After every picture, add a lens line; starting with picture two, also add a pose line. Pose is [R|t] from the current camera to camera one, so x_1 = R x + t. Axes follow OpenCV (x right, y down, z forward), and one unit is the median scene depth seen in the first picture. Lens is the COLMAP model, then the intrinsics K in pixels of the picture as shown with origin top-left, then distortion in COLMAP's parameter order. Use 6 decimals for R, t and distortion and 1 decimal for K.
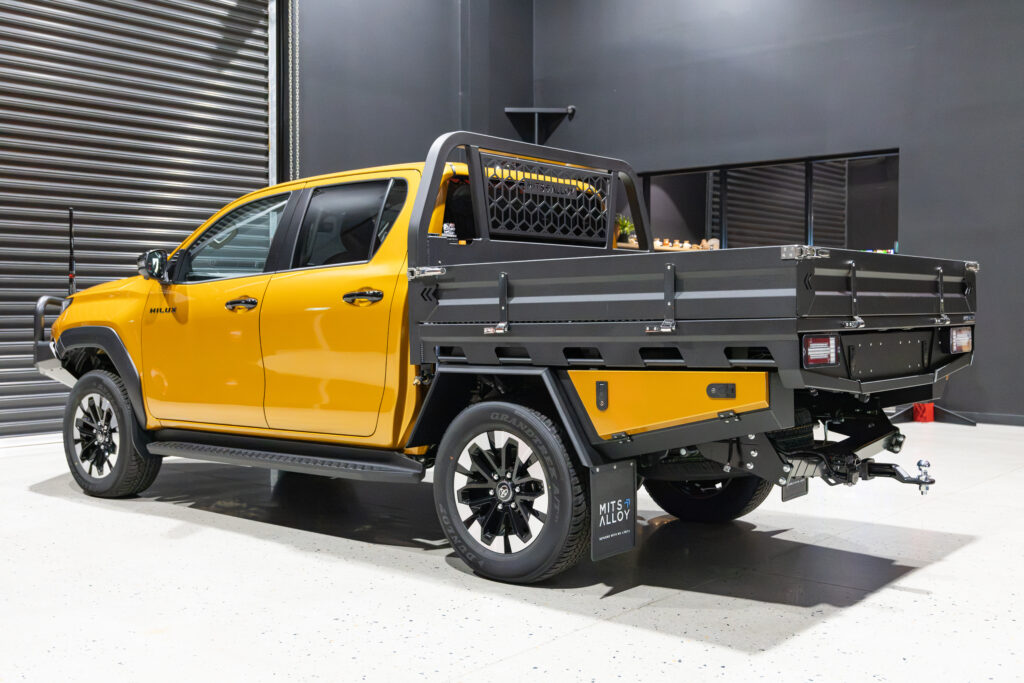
lens RADIAL K [[1094.9, 0, 514.5], [0, 1094.9, 337.7], [0, 0, 1]] dist [-0.010030, 0.000000]
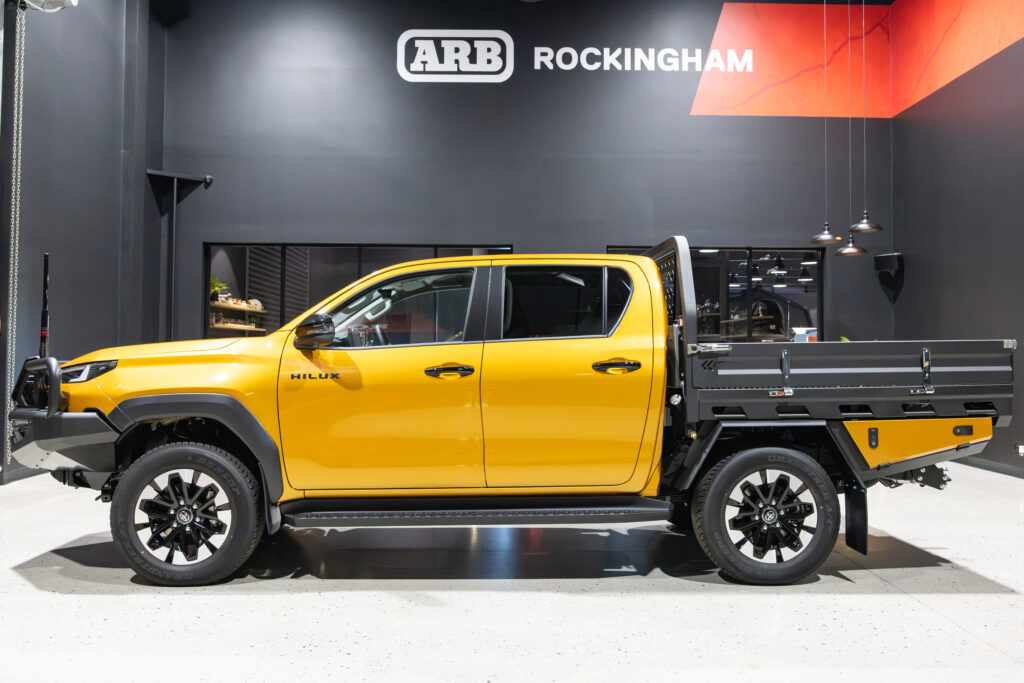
lens RADIAL K [[918.8, 0, 521.9], [0, 918.8, 320.7], [0, 0, 1]] dist [-0.009278, -0.010936]
pose [[0.746579, 0.029999, 0.664620, -0.964383], [0.011451, 0.998255, -0.057922, -0.032939], [-0.665198, 0.050854, 0.744933, 0.359980]]
